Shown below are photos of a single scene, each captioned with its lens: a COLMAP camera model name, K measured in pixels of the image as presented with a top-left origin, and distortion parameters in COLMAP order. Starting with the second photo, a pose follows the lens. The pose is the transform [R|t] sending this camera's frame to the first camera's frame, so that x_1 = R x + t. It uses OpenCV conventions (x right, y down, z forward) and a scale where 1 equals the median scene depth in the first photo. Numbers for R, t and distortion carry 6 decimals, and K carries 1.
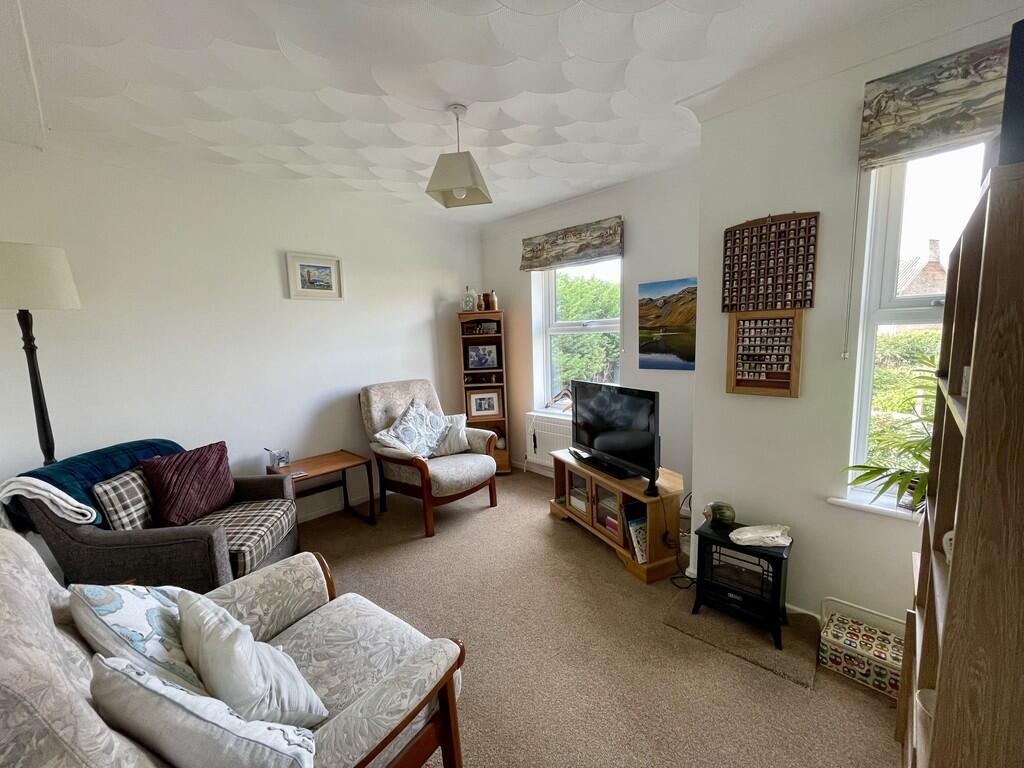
lens RADIAL K [[414.8, 0, 510.4], [0, 414.8, 386.8], [0, 0, 1]] dist [-0.002553, -0.000329]
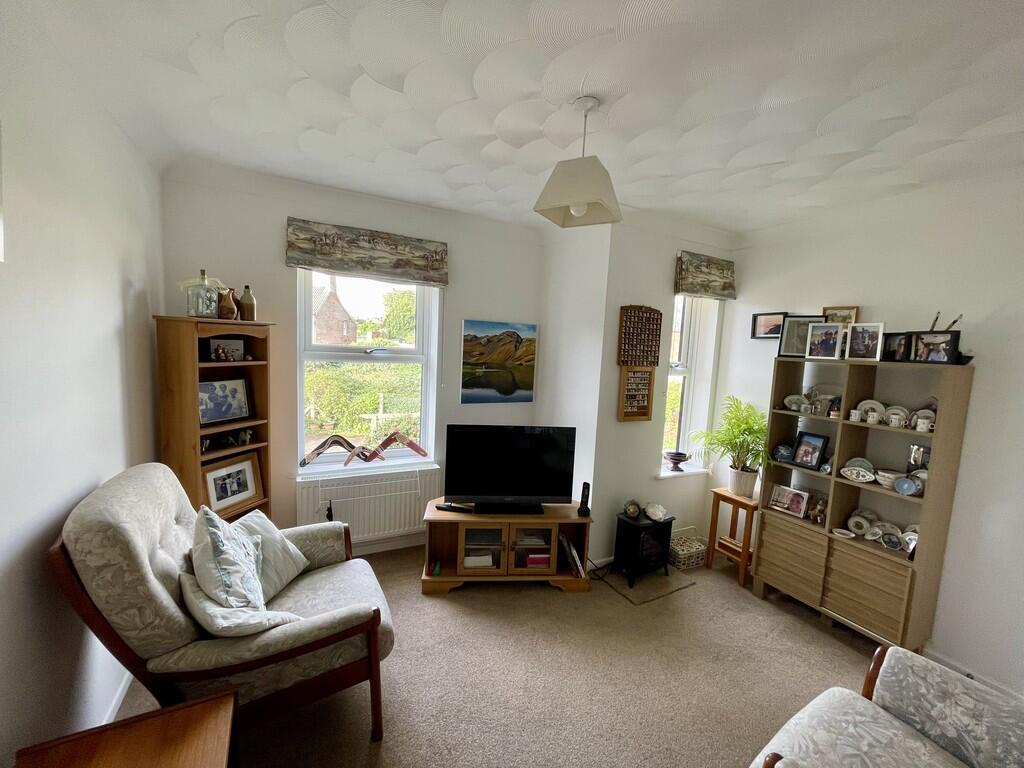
lens RADIAL K [[414.8, 0, 508.4], [0, 414.8, 387.1], [0, 0, 1]] dist [-0.002553, -0.000329]
pose [[0.317143, -0.046274, 0.947248, -0.586338], [0.057440, 0.997913, 0.029517, -0.105922], [-0.946637, 0.045049, 0.319139, 0.573011]]
